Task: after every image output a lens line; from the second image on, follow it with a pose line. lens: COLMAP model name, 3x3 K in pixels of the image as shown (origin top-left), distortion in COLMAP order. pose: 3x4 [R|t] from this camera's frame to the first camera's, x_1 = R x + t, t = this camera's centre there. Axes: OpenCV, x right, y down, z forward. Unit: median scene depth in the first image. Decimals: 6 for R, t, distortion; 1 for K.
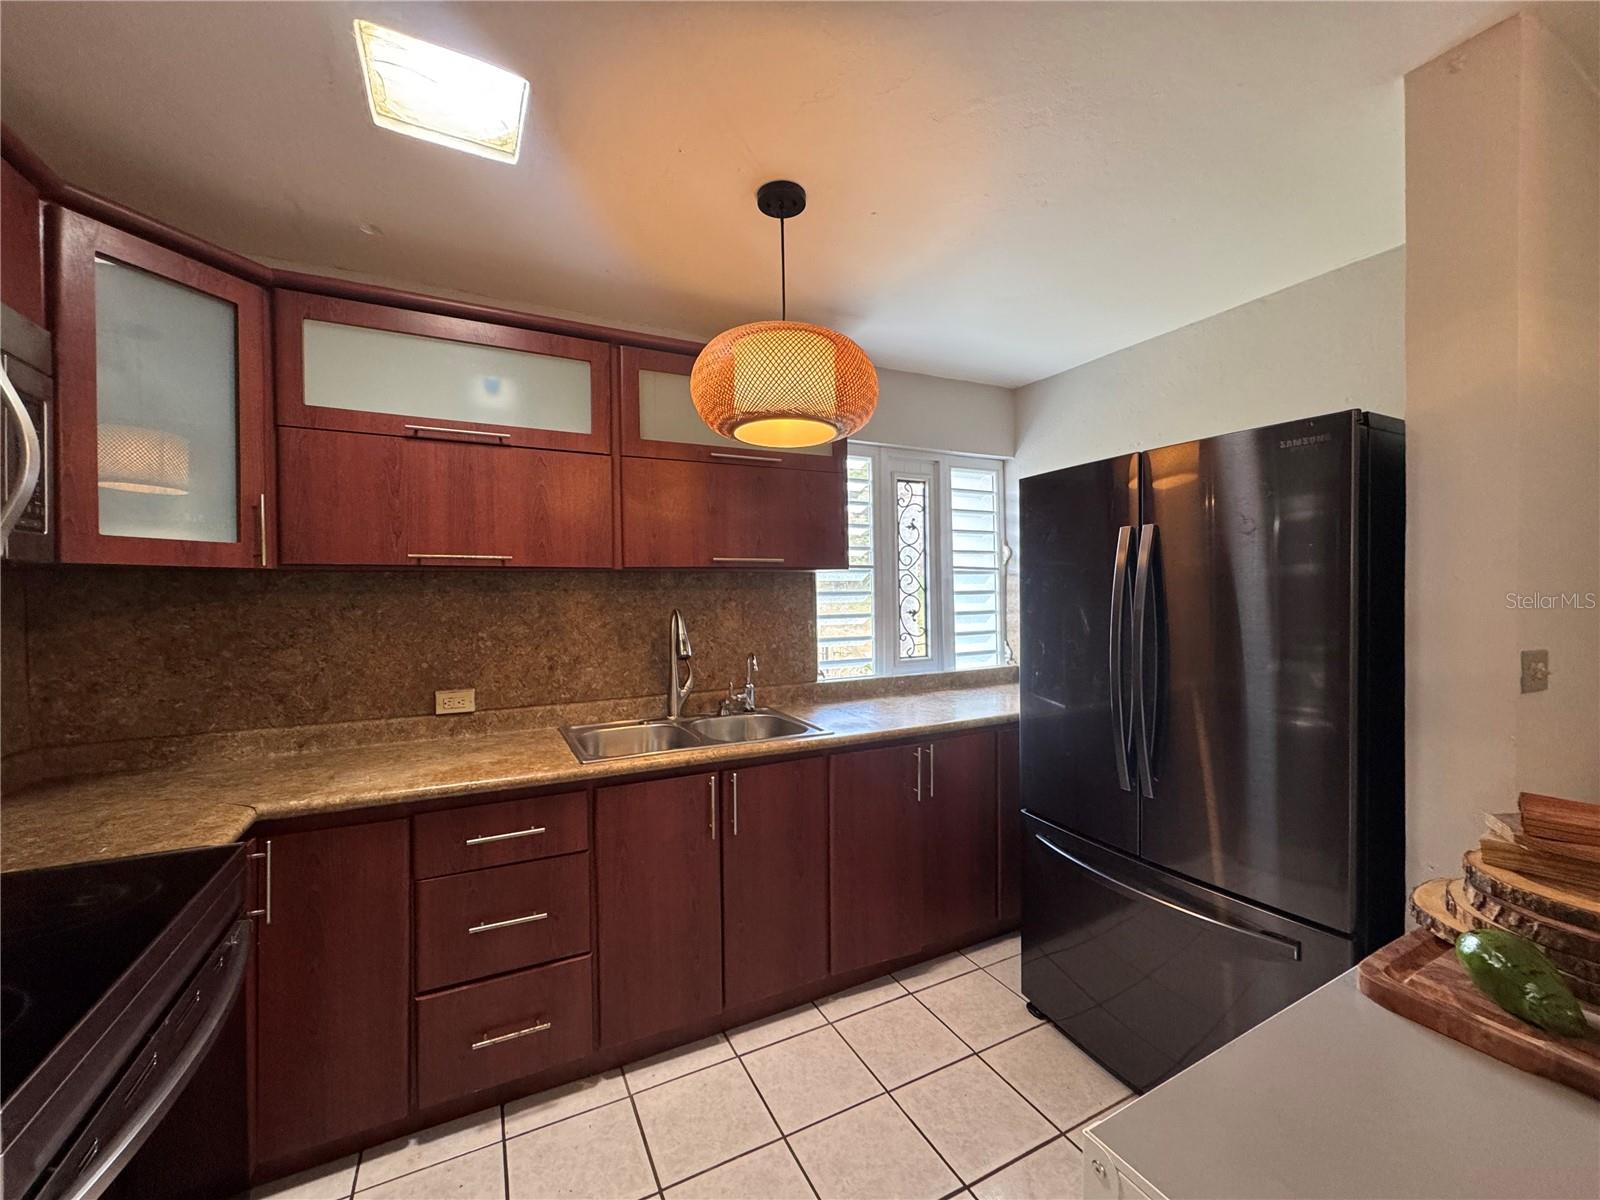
lens RADIAL K [[637.0, 0, 800.0], [0, 637.0, 600.0], [0, 0, 1]] dist [-0.004375, 0.000908]
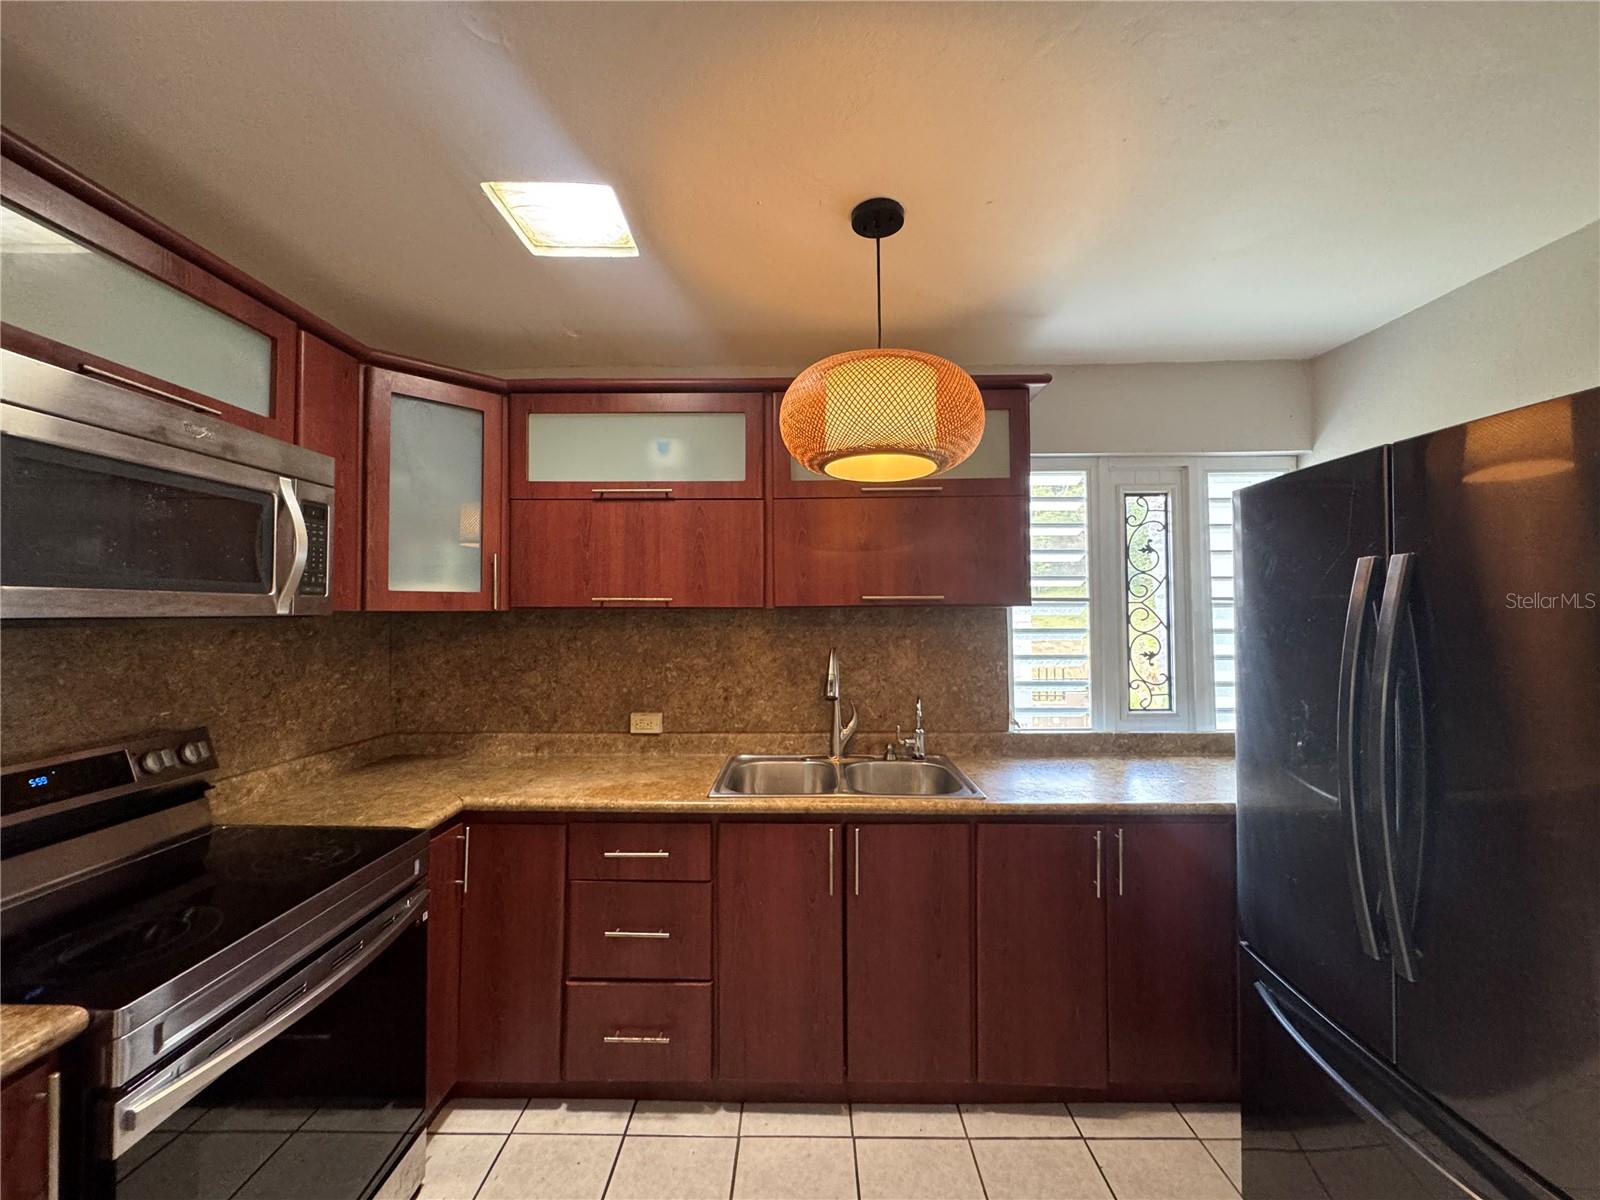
lens RADIAL K [[637.0, 0, 800.0], [0, 637.0, 600.0], [0, 0, 1]] dist [-0.004375, 0.000908]
pose [[0.886328, -0.000768, -0.463057, 0.241752], [-0.012042, 0.999622, -0.024708, -0.038069], [0.462901, 0.027476, 0.885984, 0.111286]]
